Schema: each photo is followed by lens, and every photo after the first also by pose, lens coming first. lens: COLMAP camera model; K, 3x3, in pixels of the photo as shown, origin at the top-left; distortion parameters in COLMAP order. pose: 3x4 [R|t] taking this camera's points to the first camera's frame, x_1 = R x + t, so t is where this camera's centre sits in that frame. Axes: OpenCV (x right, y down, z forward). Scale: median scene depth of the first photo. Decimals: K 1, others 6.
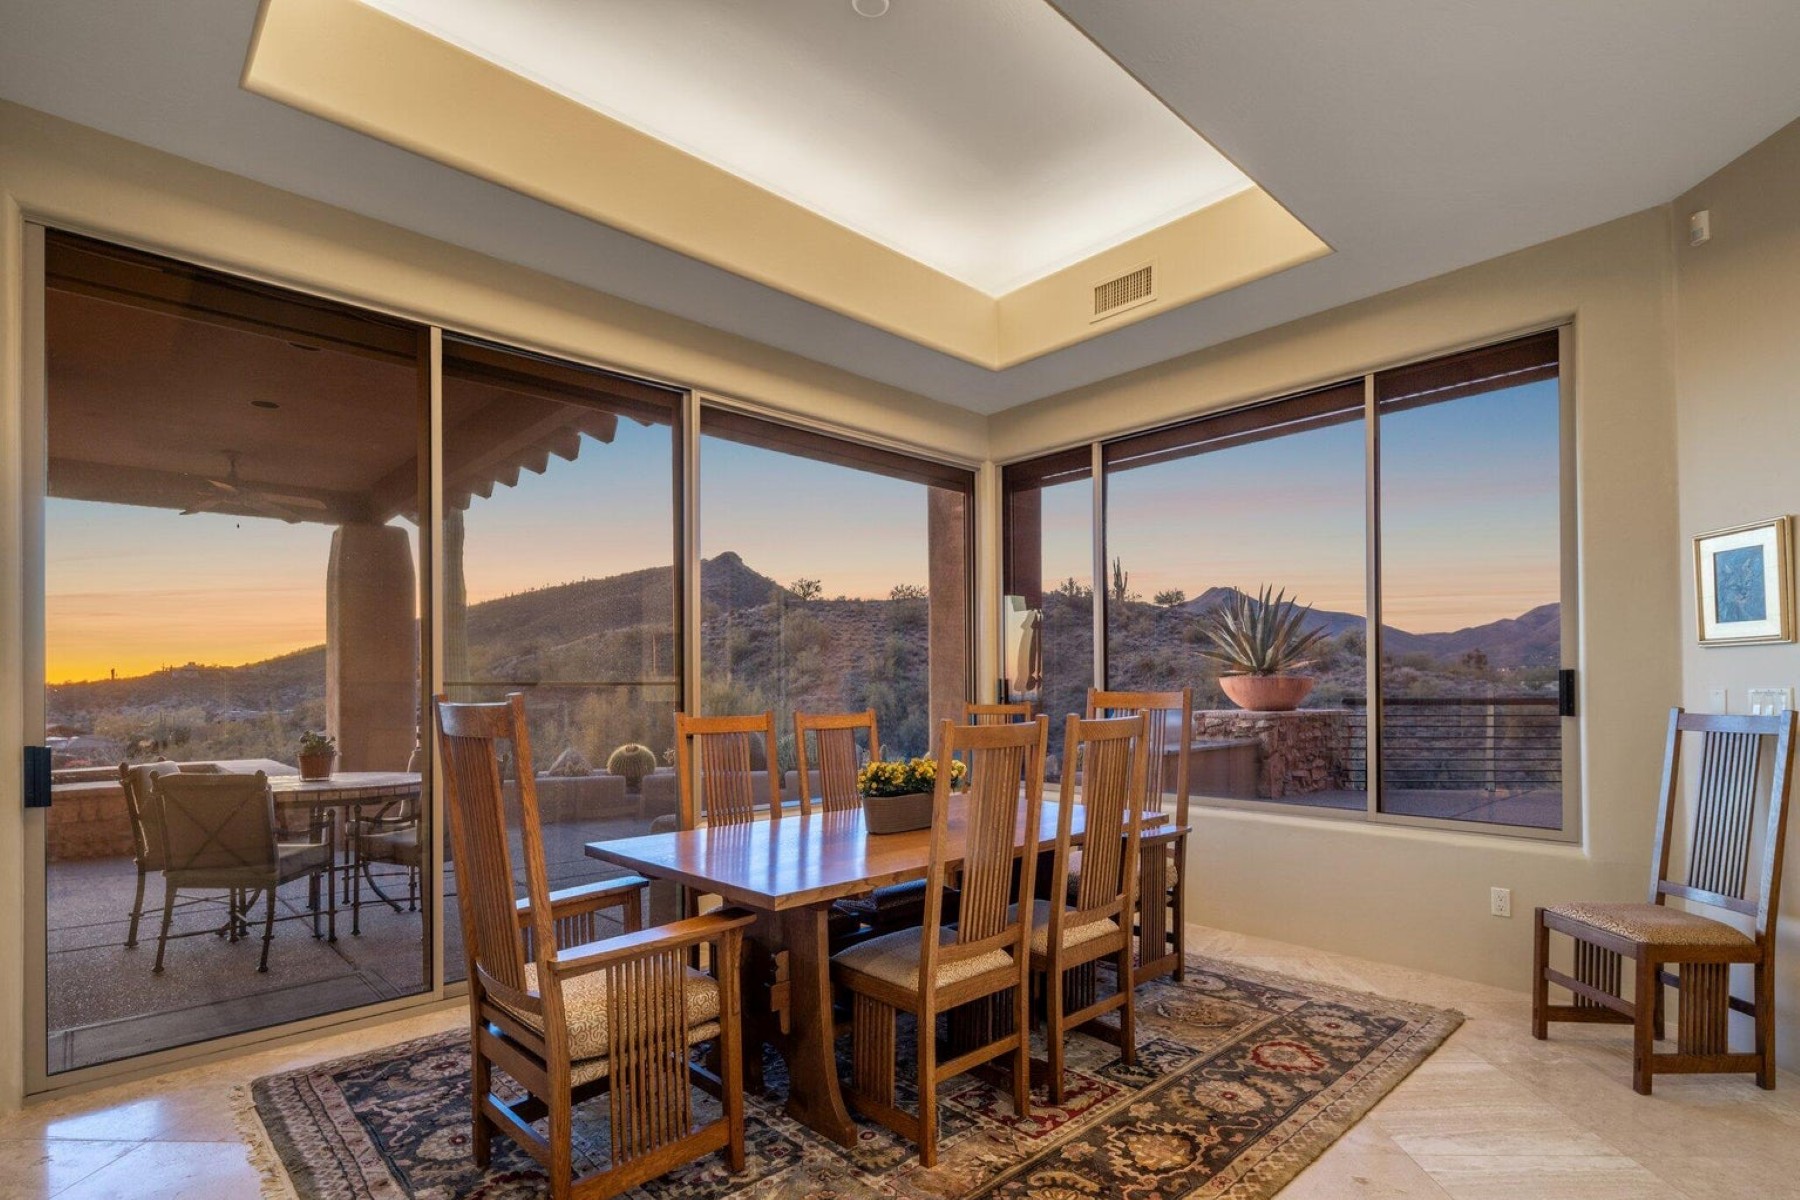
lens RADIAL K [[876.4, 0, 897.4], [0, 876.4, 677.9], [0, 0, 1]] dist [0.007719, -0.005591]
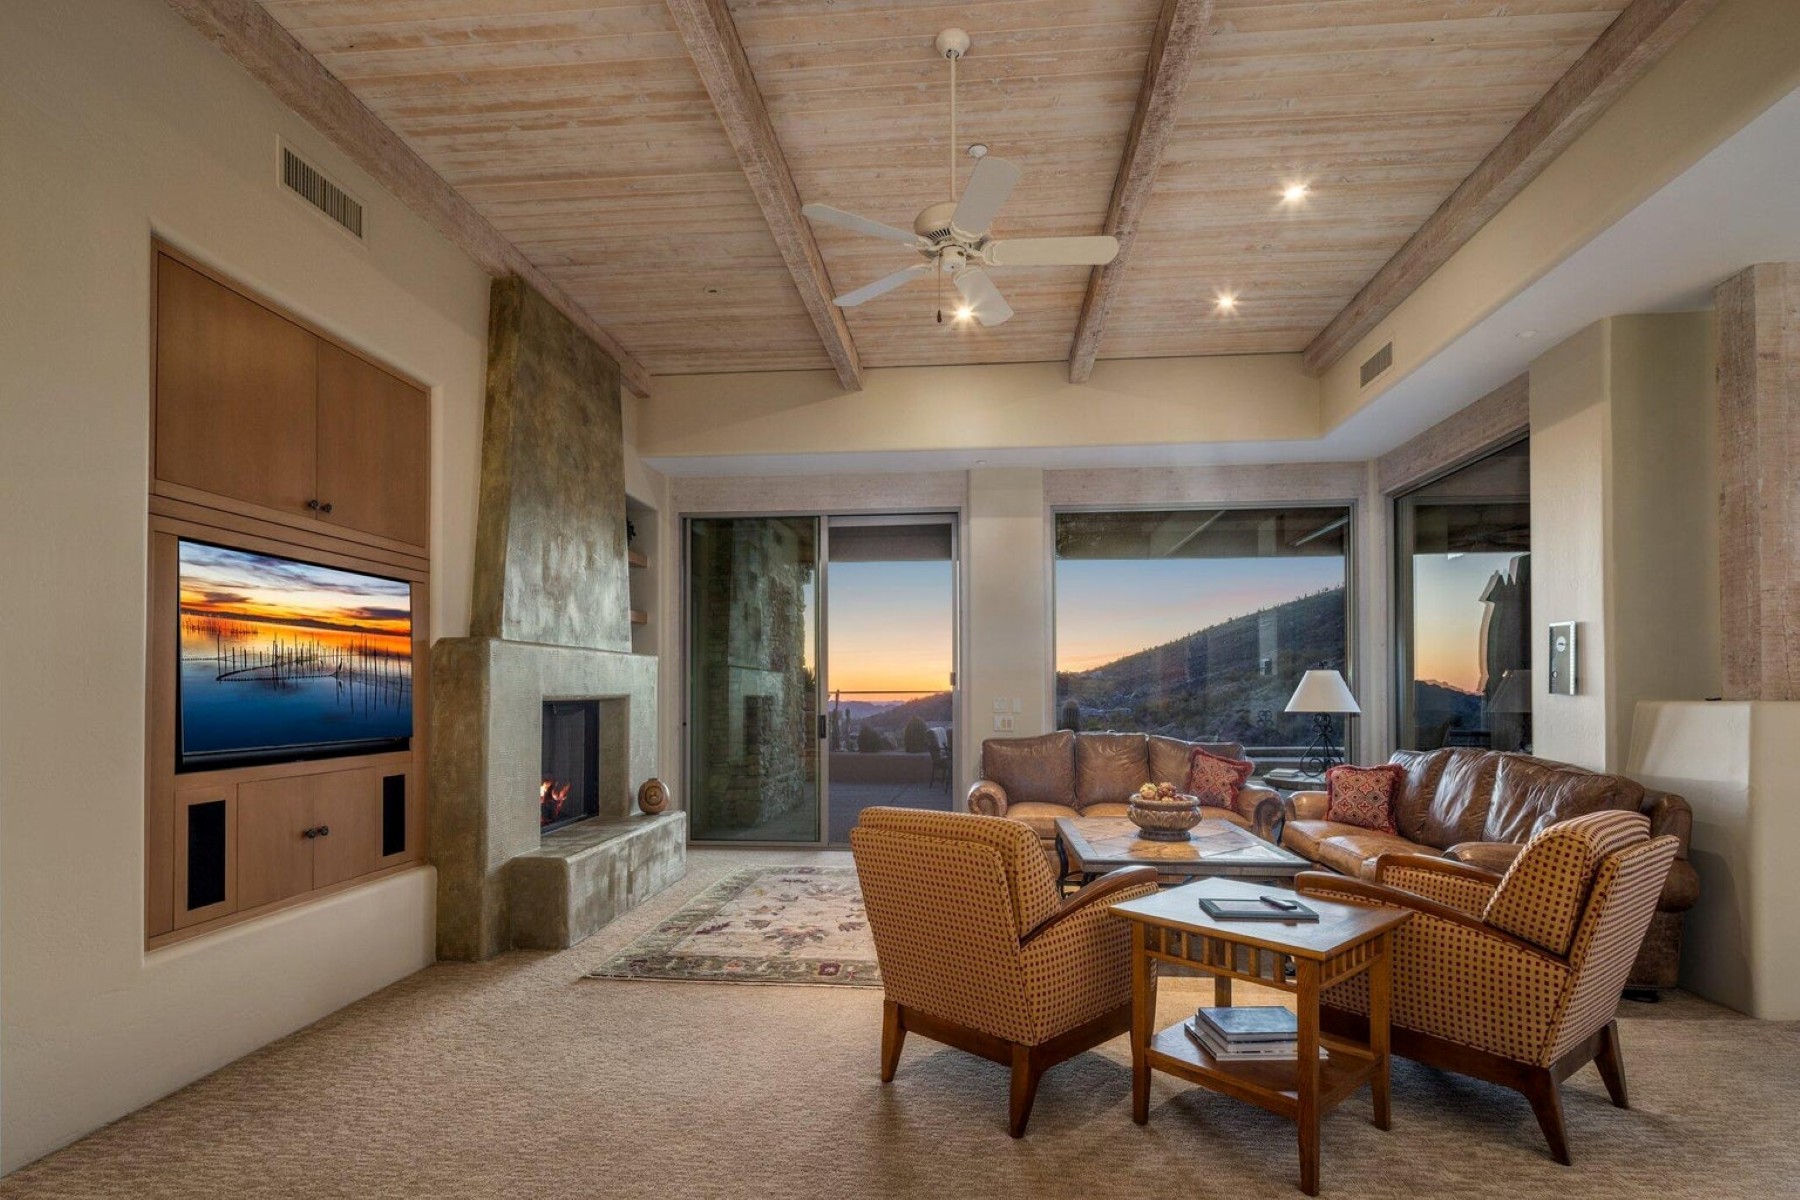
lens RADIAL K [[876.4, 0, 897.8], [0, 876.4, 684.8], [0, 0, 1]] dist [0.007719, -0.005591]
pose [[0.662977, -0.000096, -0.748640, -0.024095], [0.003796, 0.999988, 0.003234, -0.000228], [0.748630, -0.004986, 0.662969, -0.033187]]
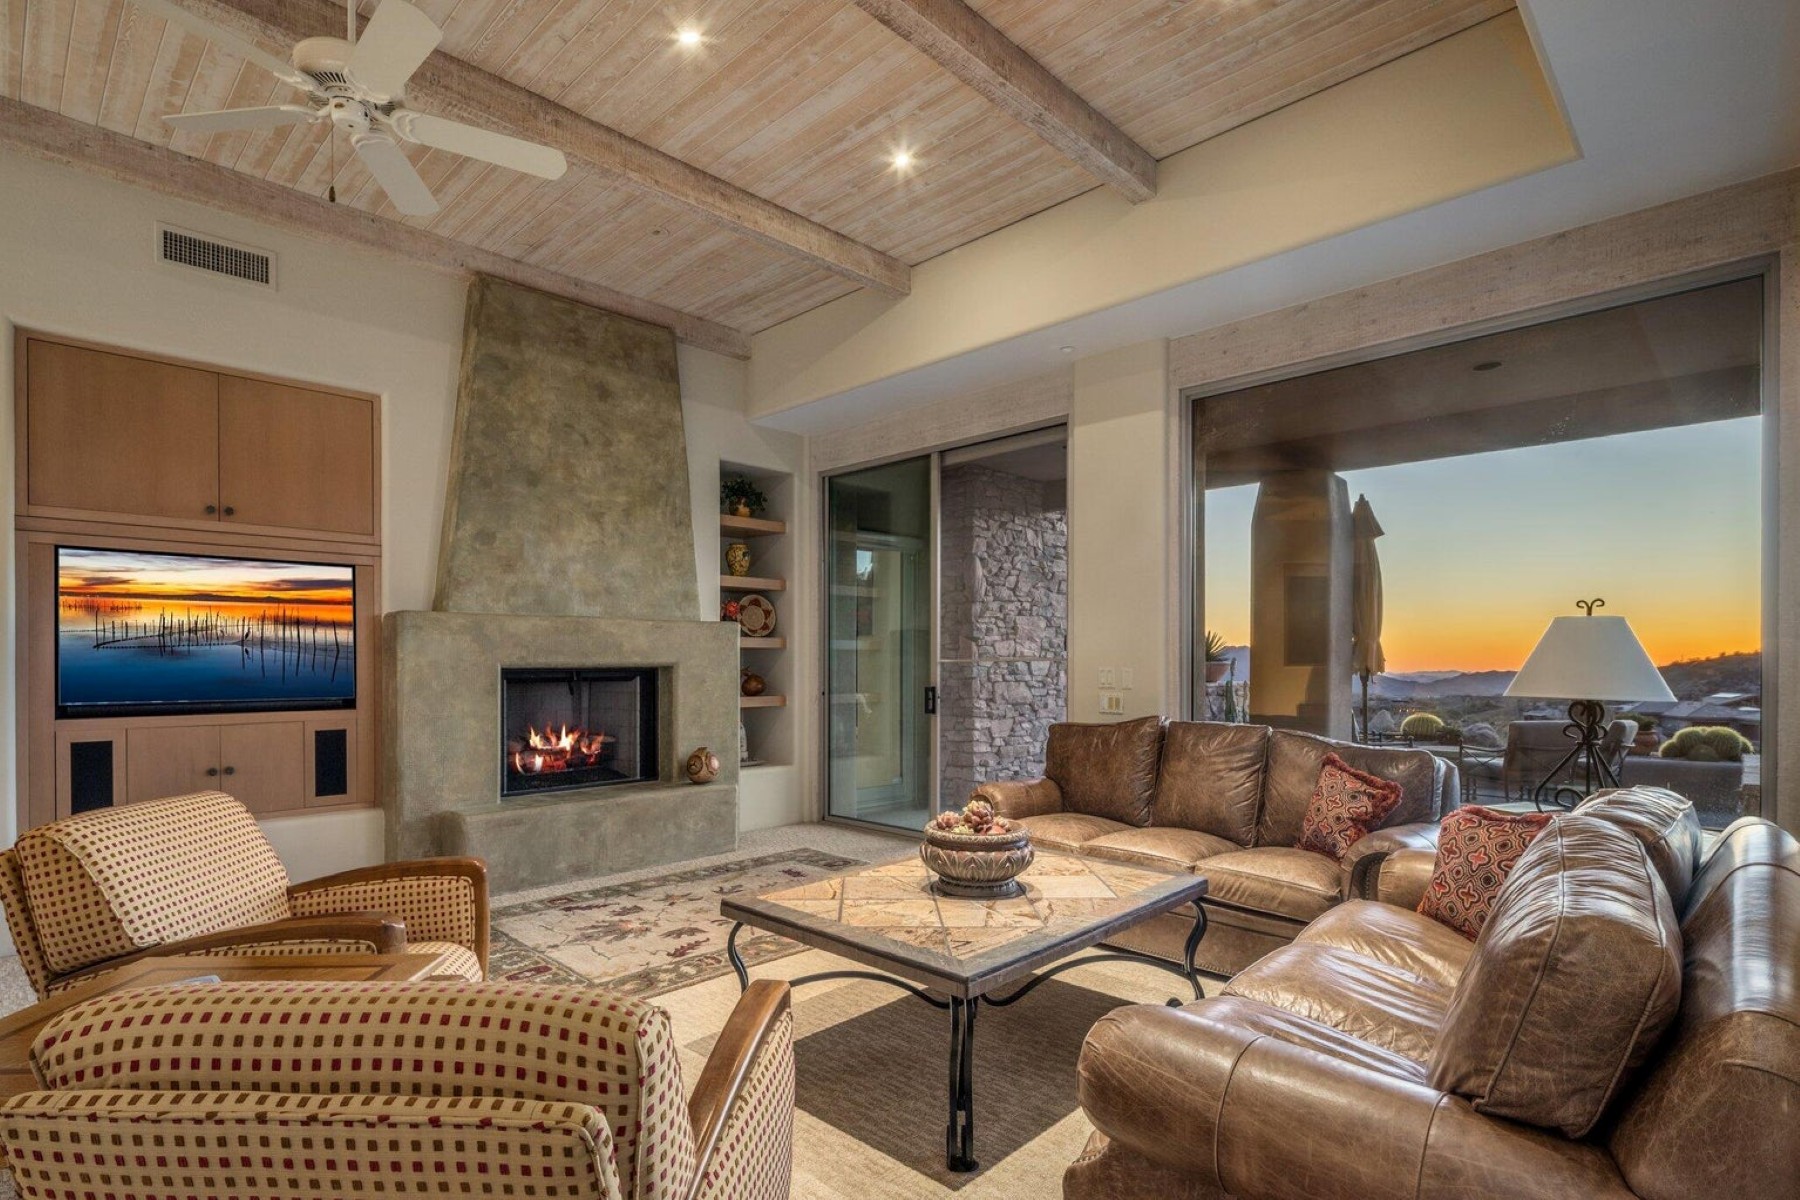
lens RADIAL K [[876.4, 0, 892.2], [0, 876.4, 663.7], [0, 0, 1]] dist [0.007719, -0.005591]
pose [[0.037403, 0.010393, -0.999246, -0.020440], [0.008318, 0.999908, 0.010712, 0.000213], [0.999266, -0.008713, 0.037313, 0.006175]]
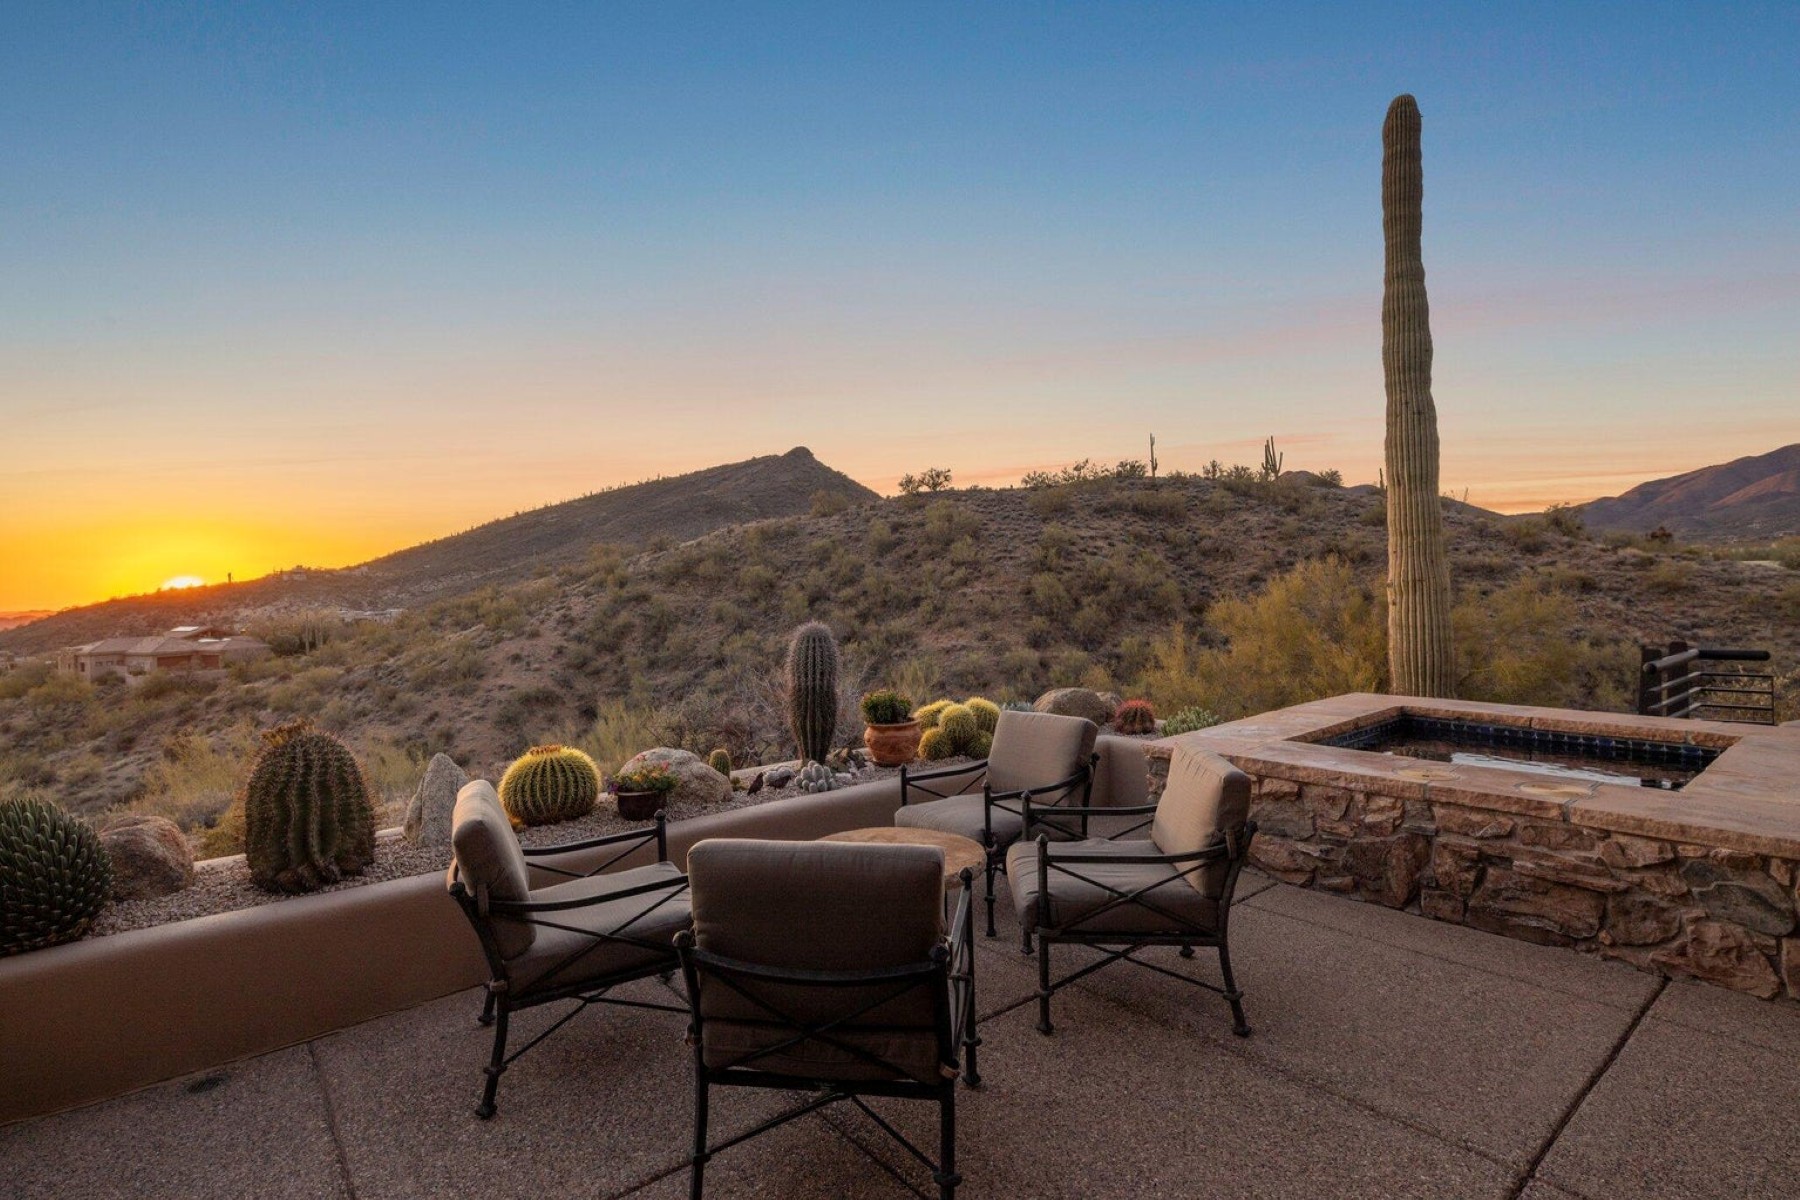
lens RADIAL K [[876.4, 0, 896.4], [0, 876.4, 591.3], [0, 0, 1]] dist [0.007719, -0.005591]
pose [[0.997235, -0.014090, -0.072965, -0.107820], [0.015839, 0.999600, 0.023448, -0.000177], [0.072605, -0.024539, 0.997059, 0.034831]]
